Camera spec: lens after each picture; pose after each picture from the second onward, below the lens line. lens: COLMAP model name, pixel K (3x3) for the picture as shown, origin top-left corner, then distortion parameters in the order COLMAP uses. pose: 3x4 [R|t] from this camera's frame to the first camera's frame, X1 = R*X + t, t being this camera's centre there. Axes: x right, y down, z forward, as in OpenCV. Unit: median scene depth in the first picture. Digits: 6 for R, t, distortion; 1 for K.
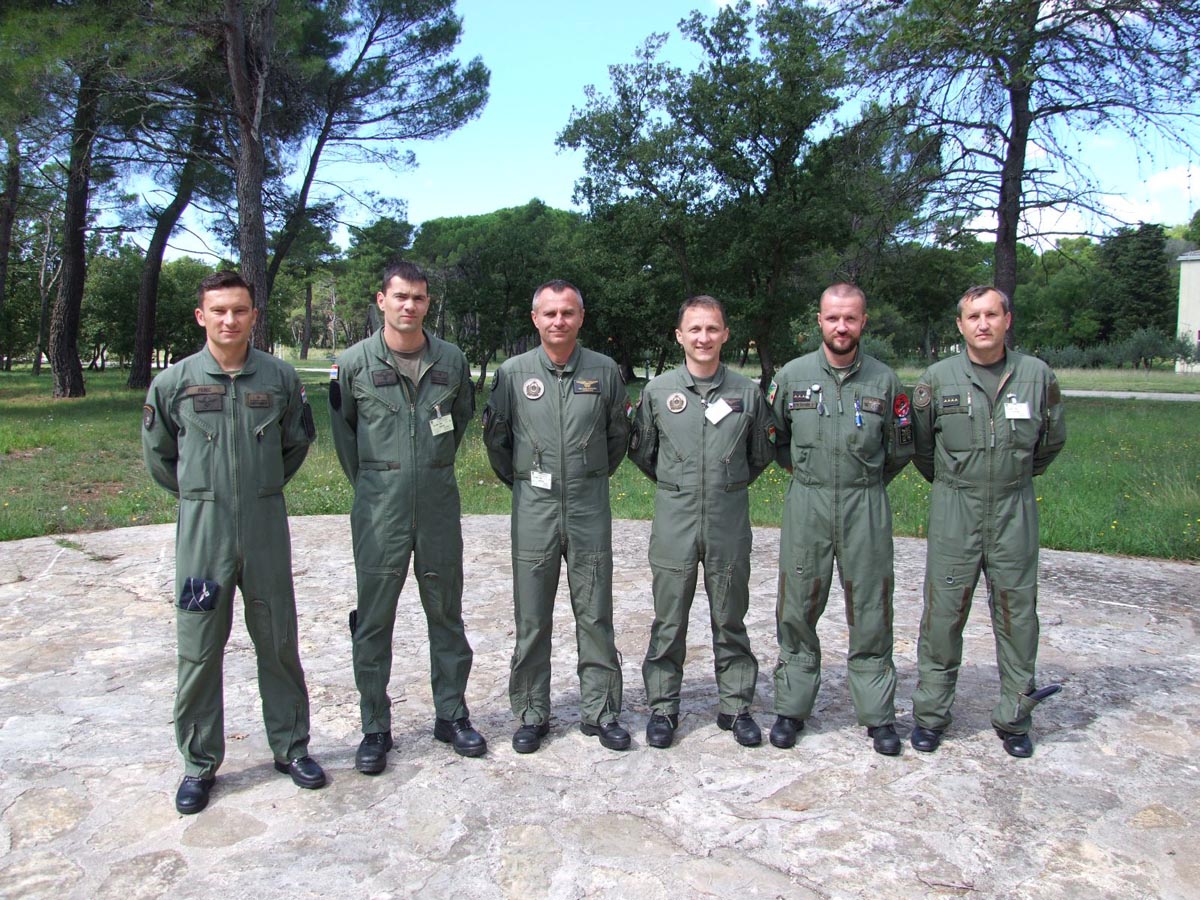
lens RADIAL K [[1010.2, 0, 593.7], [0, 1010.2, 423.3], [0, 0, 1]] dist [-0.094319, 0.086176]
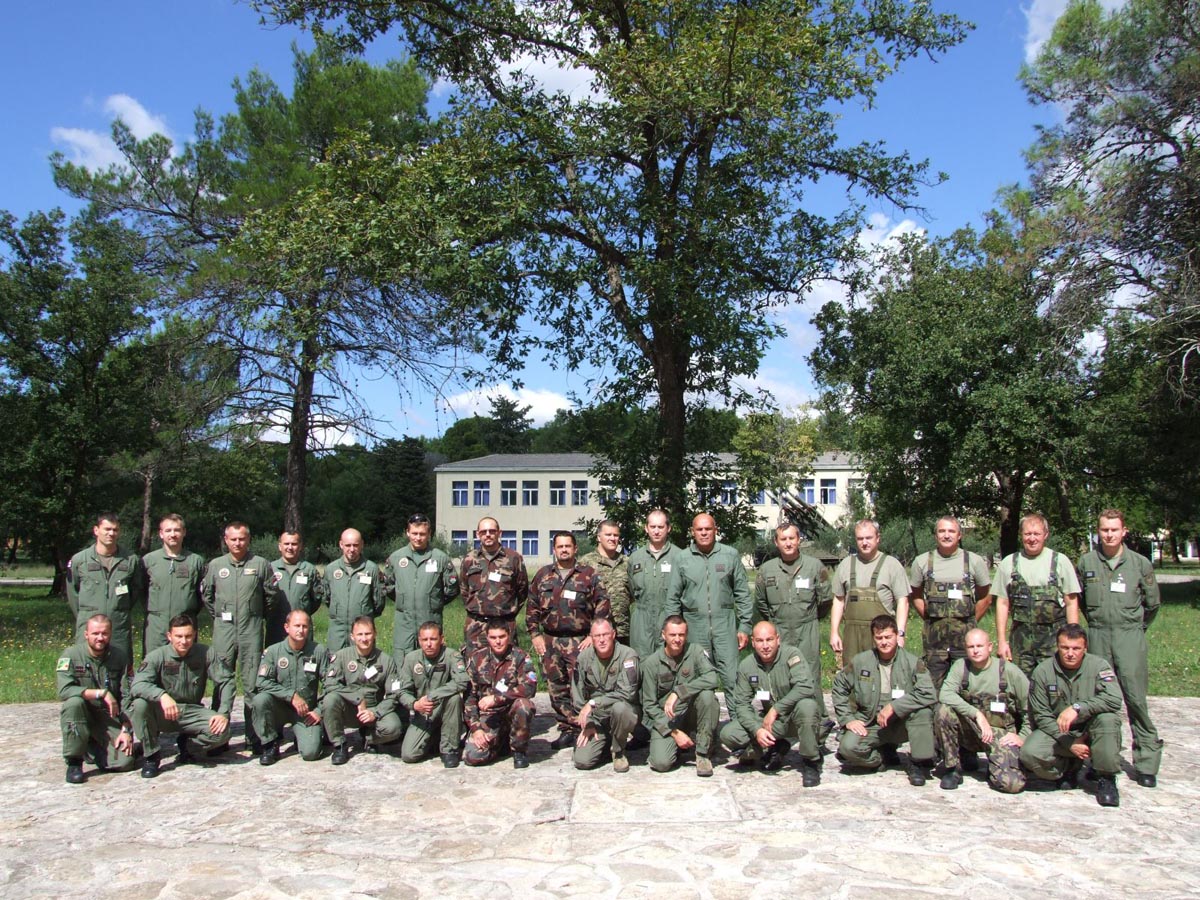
lens RADIAL K [[1010.2, 0, 593.7], [0, 1010.2, 423.3], [0, 0, 1]] dist [-0.094319, 0.086176]
pose [[0.772459, 0.071717, 0.631002, -0.048972], [0.053245, 0.982791, -0.176881, 0.005548], [-0.632828, 0.170231, 0.755348, -0.091067]]
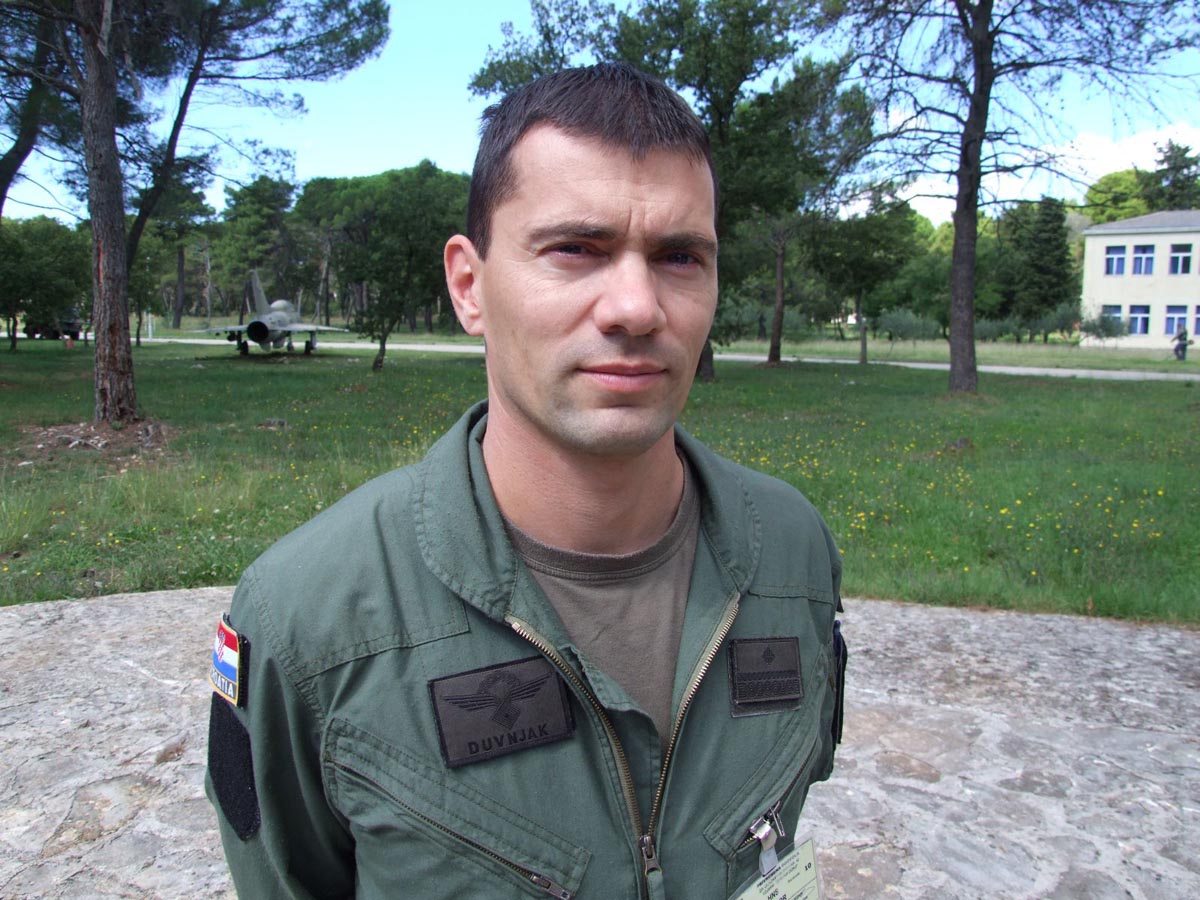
lens RADIAL K [[1010.2, 0, 593.7], [0, 1010.2, 423.3], [0, 0, 1]] dist [-0.094319, 0.086176]
pose [[0.993550, -0.006046, 0.113237, -0.027858], [0.002414, 0.999479, 0.032178, -0.013408], [-0.113373, -0.031697, 0.993047, 0.103763]]
